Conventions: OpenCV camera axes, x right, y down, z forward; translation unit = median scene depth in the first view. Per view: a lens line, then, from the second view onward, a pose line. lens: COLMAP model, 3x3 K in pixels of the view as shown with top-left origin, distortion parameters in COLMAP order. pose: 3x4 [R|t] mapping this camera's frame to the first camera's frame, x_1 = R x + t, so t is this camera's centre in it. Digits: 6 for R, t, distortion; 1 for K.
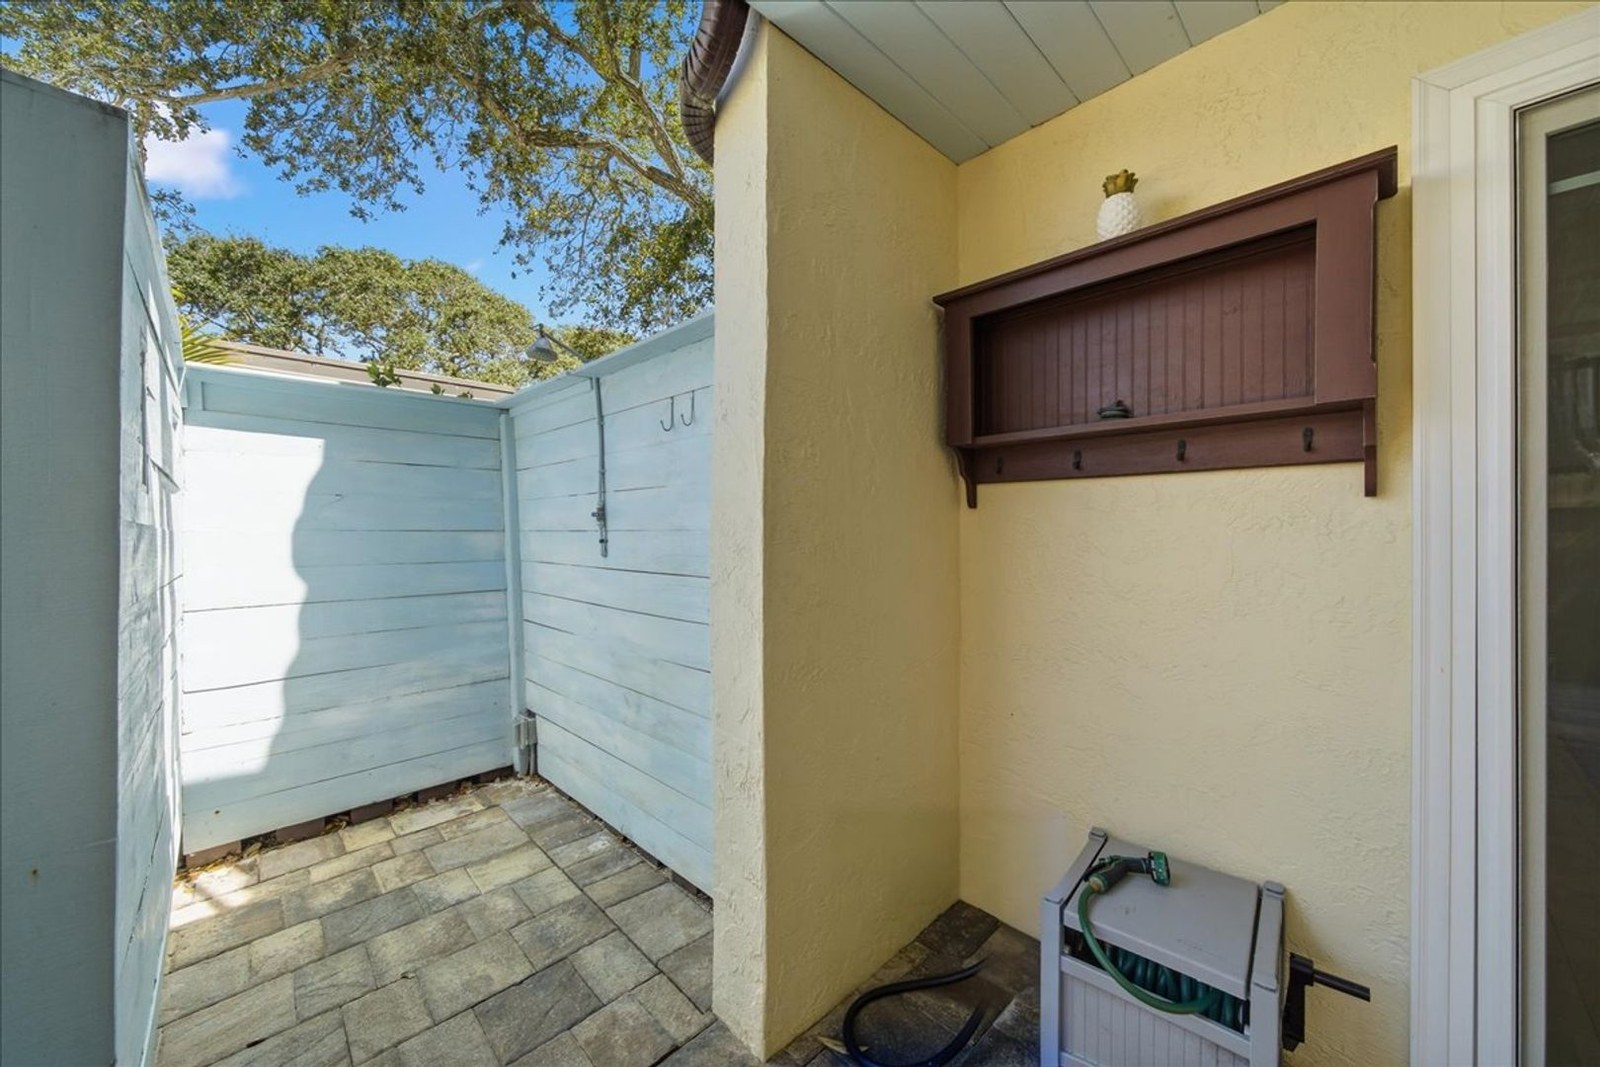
lens RADIAL K [[590.9, 0, 805.0], [0, 590.9, 534.3], [0, 0, 1]] dist [0.001779, 0.000080]
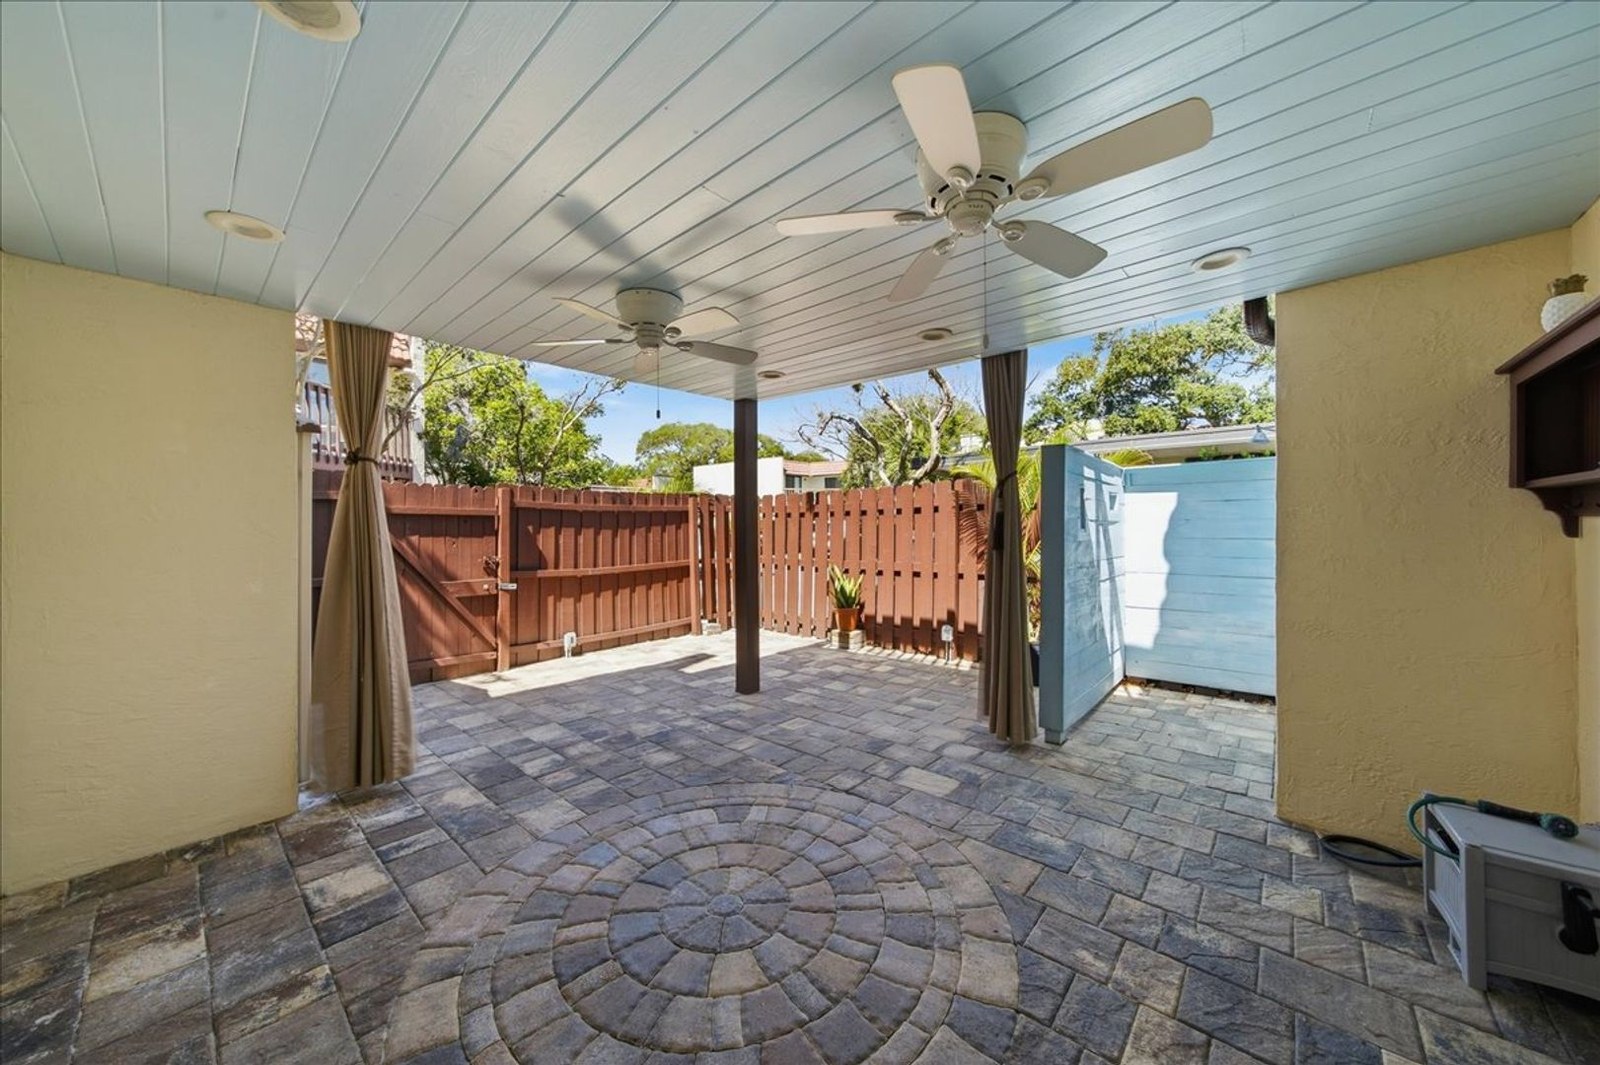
lens RADIAL K [[556.4, 0, 796.2], [0, 556.4, 530.2], [0, 0, 1]] dist [0.007604, 0.000193]
pose [[0.075519, 0.005855, -0.997127, 1.122087], [0.013421, 0.999886, 0.006888, -0.077142], [0.997054, -0.013903, 0.075432, -0.496942]]
